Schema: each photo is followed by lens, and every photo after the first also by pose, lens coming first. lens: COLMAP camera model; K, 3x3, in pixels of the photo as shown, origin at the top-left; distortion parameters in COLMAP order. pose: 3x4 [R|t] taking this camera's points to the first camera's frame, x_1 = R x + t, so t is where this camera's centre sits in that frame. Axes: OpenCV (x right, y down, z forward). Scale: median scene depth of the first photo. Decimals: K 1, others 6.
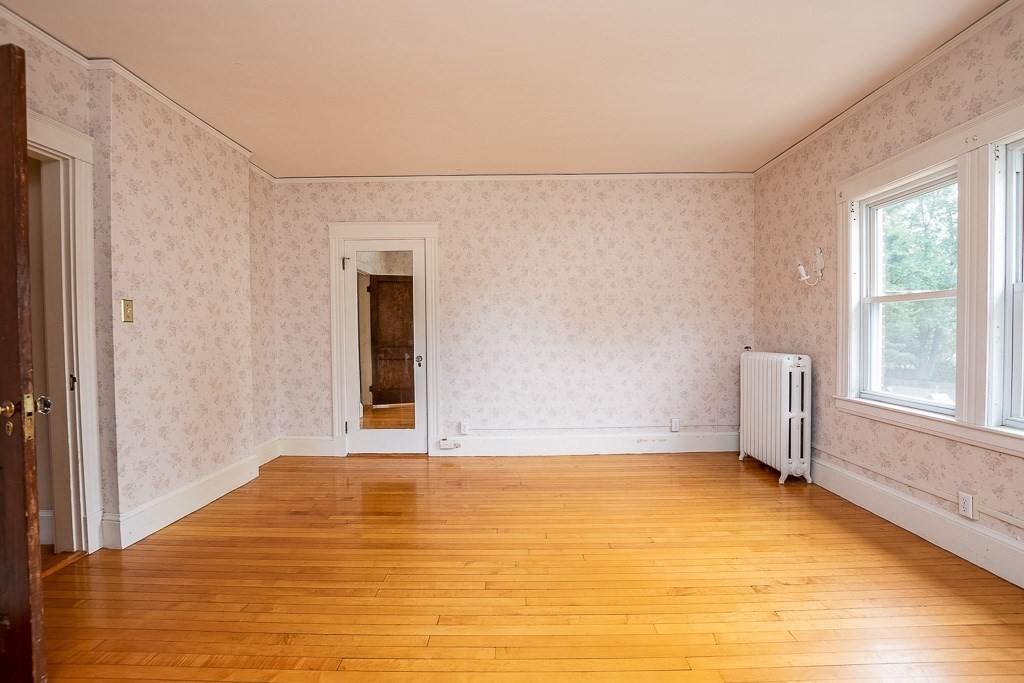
lens RADIAL K [[451.8, 0, 515.3], [0, 451.8, 342.9], [0, 0, 1]] dist [-0.035198, 0.005899]
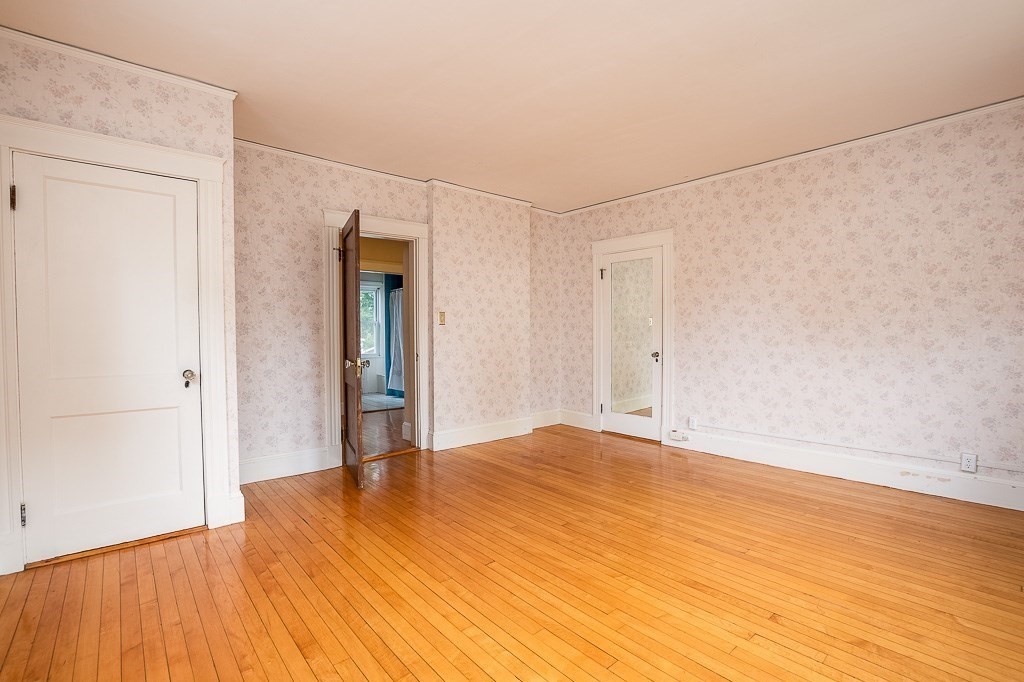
lens RADIAL K [[451.8, 0, 515.3], [0, 451.8, 342.4], [0, 0, 1]] dist [-0.035198, 0.005899]
pose [[0.677540, 0.024163, -0.735088, 0.389764], [-0.019268, 0.999700, 0.015102, -0.005697], [0.735233, 0.003932, 0.677803, -0.004217]]
